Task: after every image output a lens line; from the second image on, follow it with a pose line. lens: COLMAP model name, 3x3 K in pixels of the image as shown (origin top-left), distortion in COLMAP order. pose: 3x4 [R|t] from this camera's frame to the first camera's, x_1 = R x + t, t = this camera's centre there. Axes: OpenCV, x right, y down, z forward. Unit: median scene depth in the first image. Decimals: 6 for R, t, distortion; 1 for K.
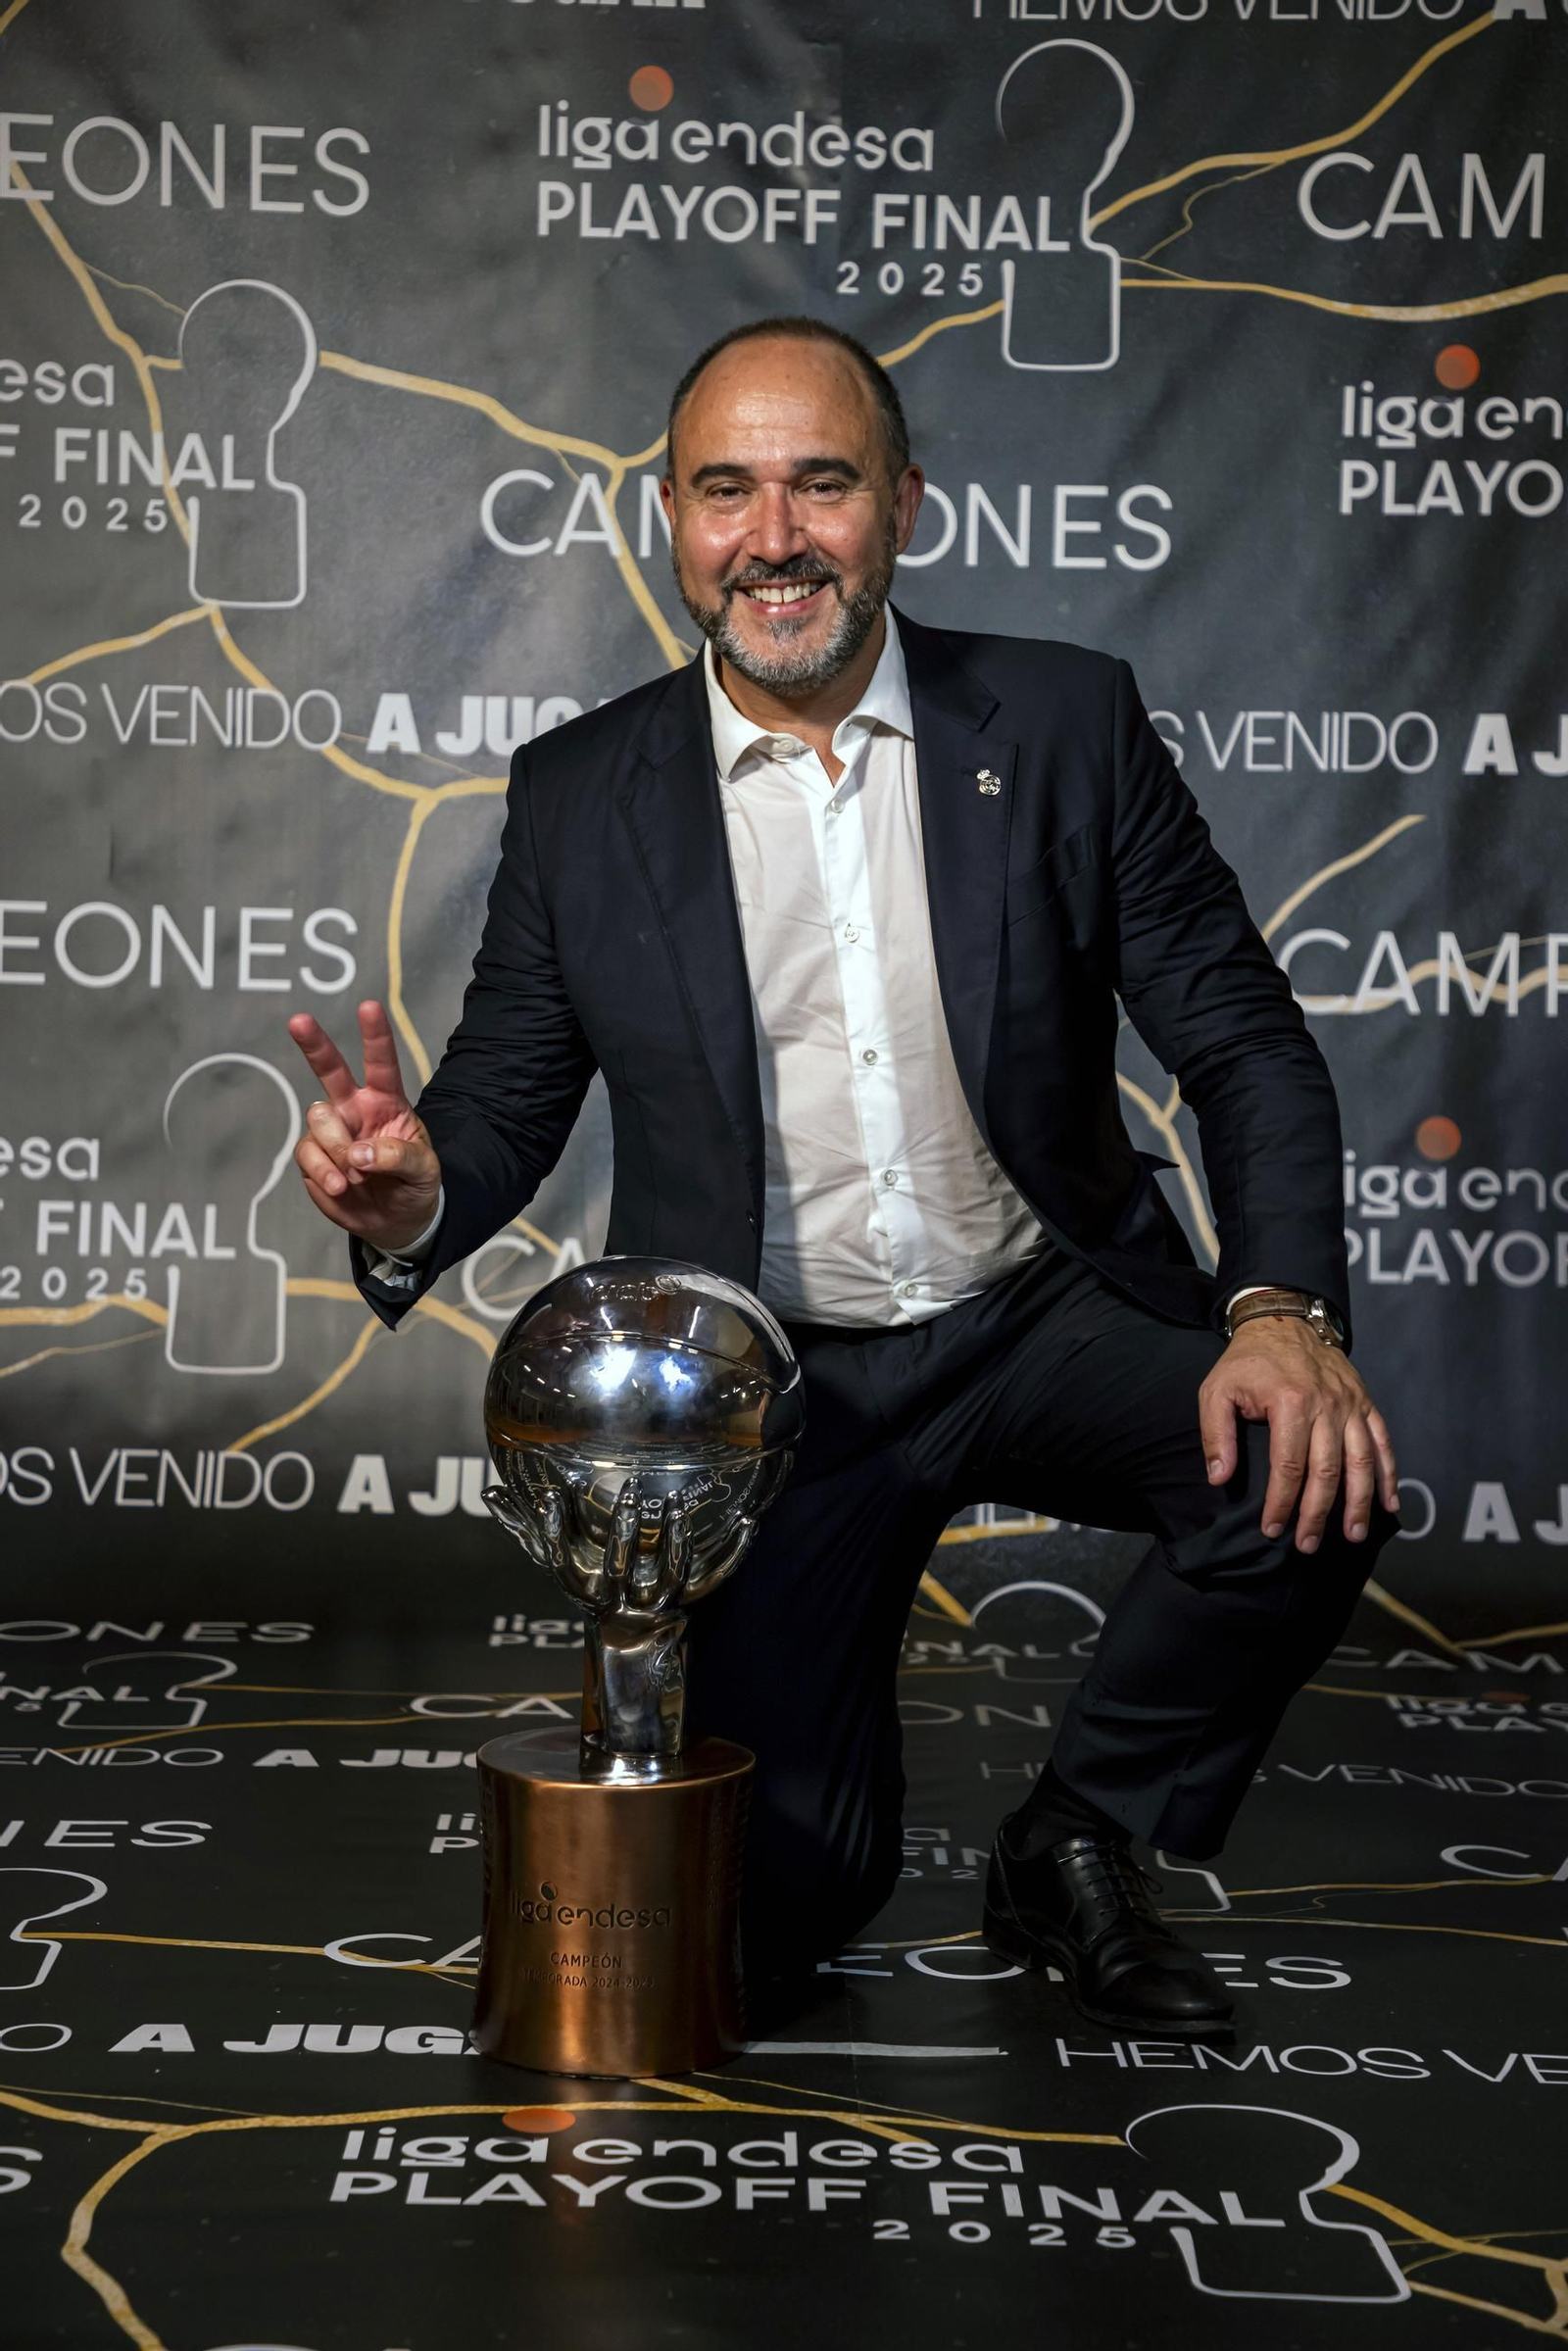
lens RADIAL K [[4541.0, 0, 777.0], [0, 4541.0, 1138.1], [0, 0, 1]] dist [0.344680, -0.077460]
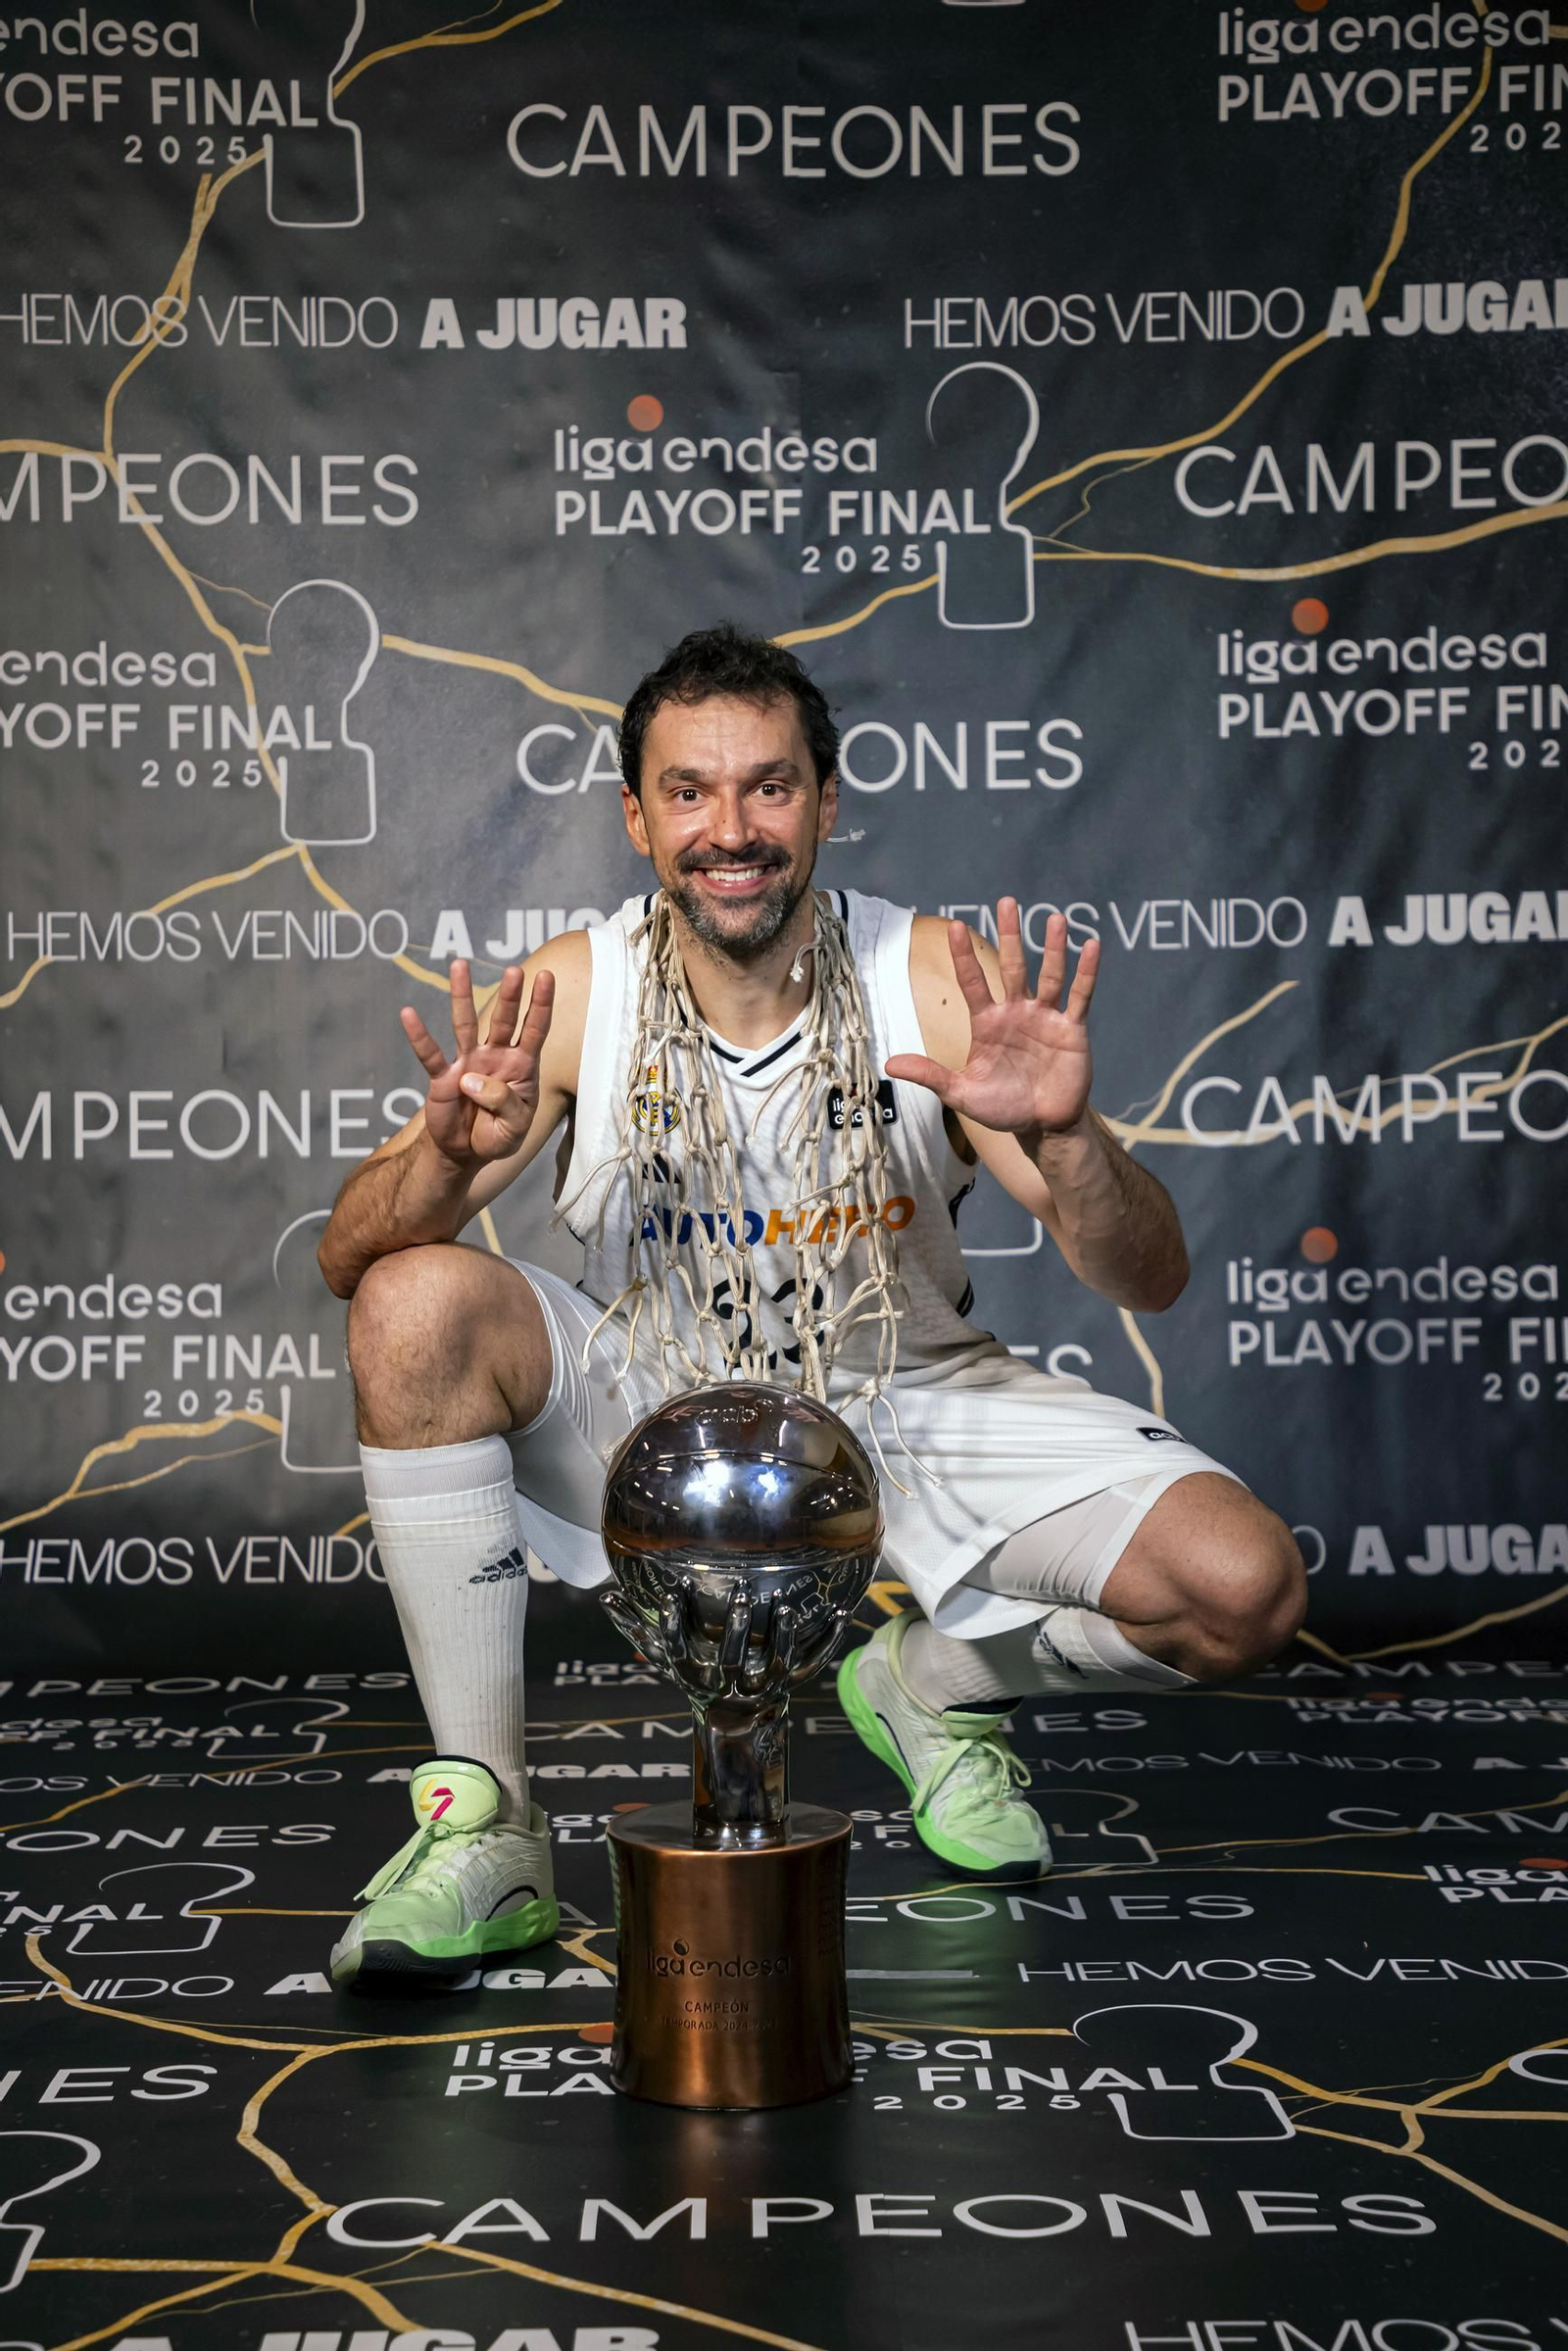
lens RADIAL K [[3899.1, 0, 772.2], [0, 3899.1, 1235.9], [0, 0, 1]] dist [0.217658, 0.125505]
pose [[0.999405, -0.034341, -0.003325, 0.002504], [0.034295, 0.999329, -0.012847, 0.005920], [0.003764, 0.012725, 0.999912, -0.043323]]
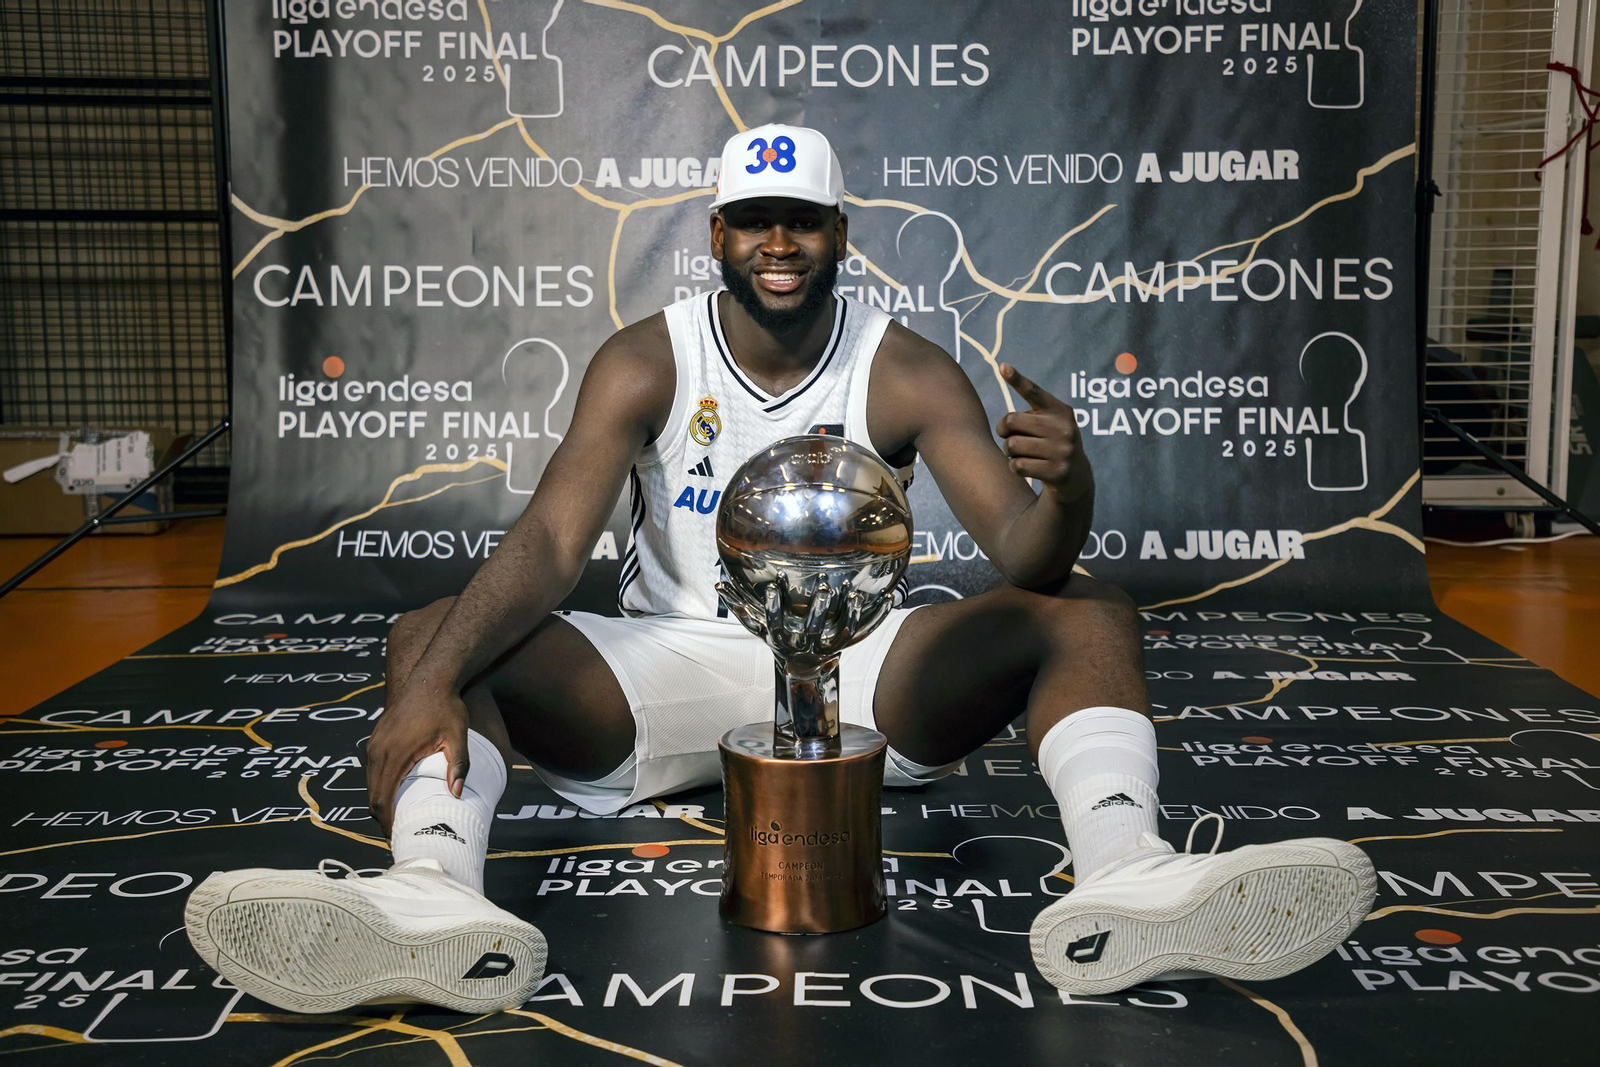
lens RADIAL K [[2039.9, 0, 798.6], [0, 2039.9, 514.9], [0, 0, 1]] dist [0.110787, 0.069238]
pose [[0.999381, -0.024524, -0.025220, 0.020180], [0.025832, 0.998265, 0.052921, 0.015220], [0.023878, -0.053540, 0.998280, 0.082975]]
